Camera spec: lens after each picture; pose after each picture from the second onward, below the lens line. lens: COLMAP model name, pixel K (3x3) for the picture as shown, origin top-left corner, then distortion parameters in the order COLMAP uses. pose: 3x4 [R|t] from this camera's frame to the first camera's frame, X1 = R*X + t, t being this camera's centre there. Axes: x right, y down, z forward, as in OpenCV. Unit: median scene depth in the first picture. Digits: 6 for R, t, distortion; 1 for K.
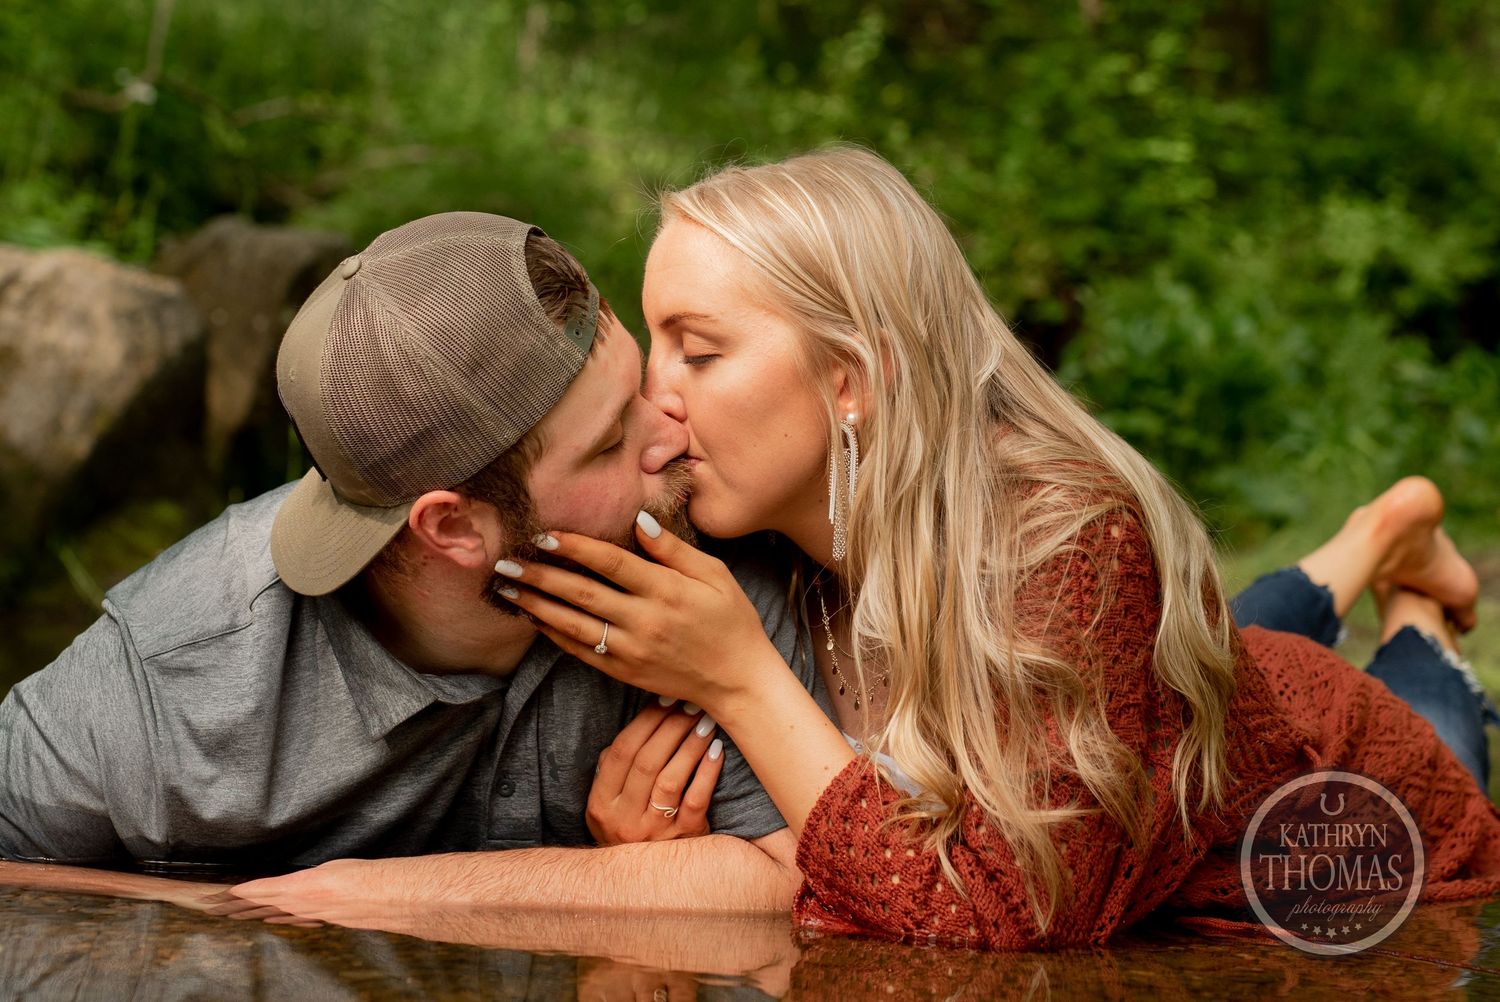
lens RADIAL K [[3113.5, 0, 750.1], [0, 3113.5, 496.6], [0, 0, 1]] dist [0.305260, 0.000000]
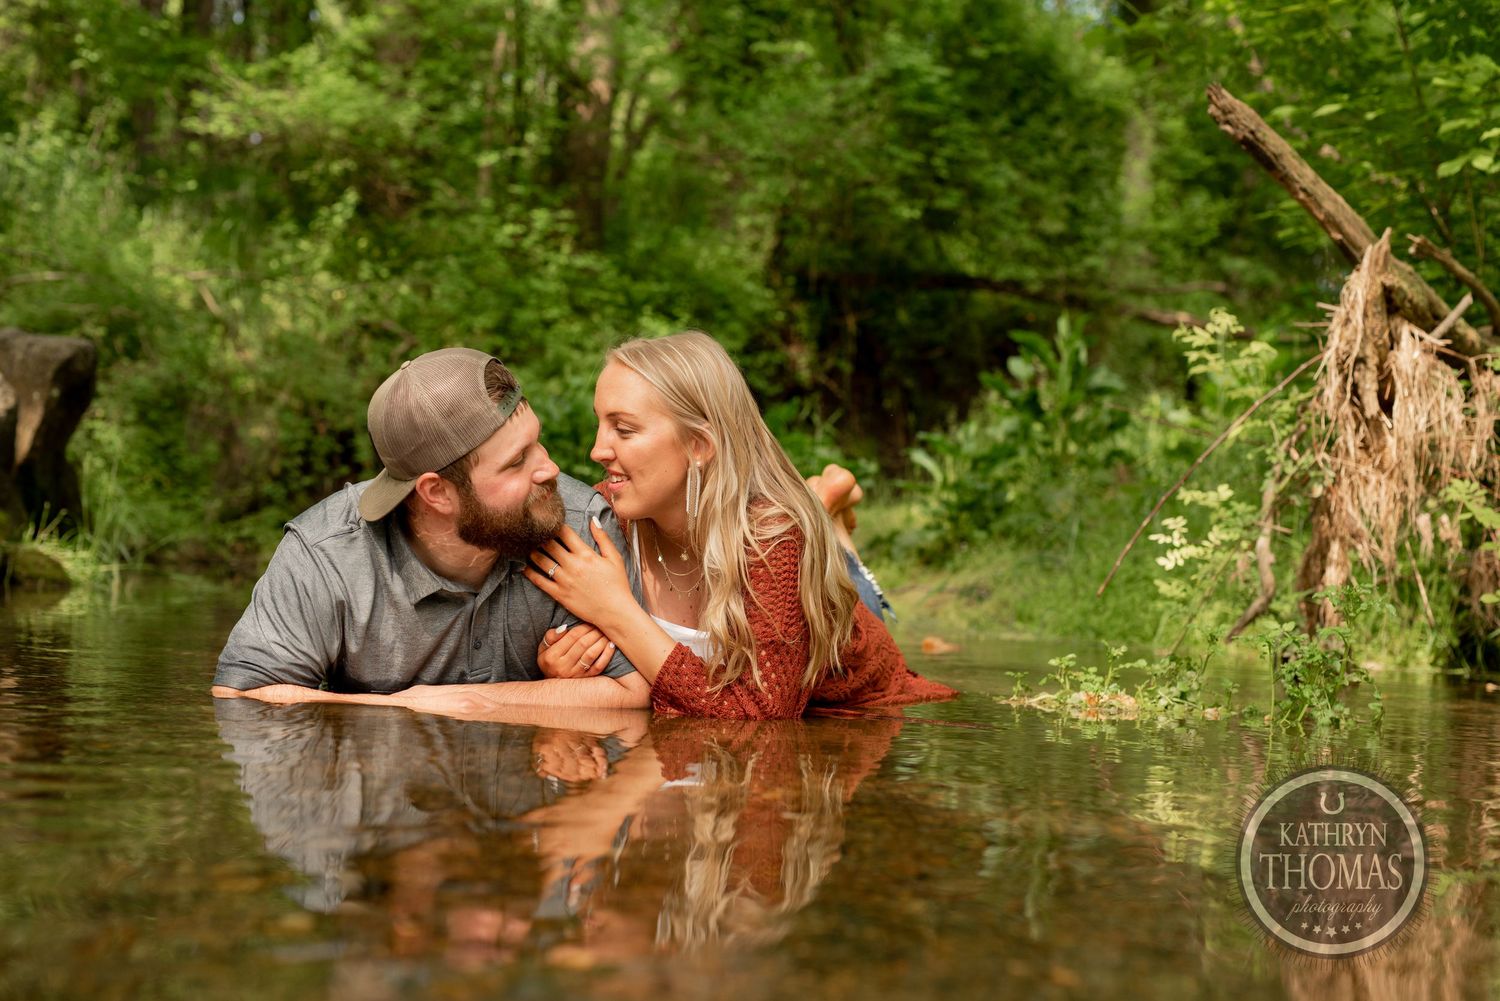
lens RADIAL K [[2141.5, 0, 752.9], [0, 2141.5, 493.1], [0, 0, 1]] dist [0.014800, 0.000000]
pose [[0.968065, -0.000289, 0.250700, -0.082795], [0.002301, 0.999967, -0.007734, 0.001644], [-0.250690, 0.008064, 0.968034, -0.111993]]
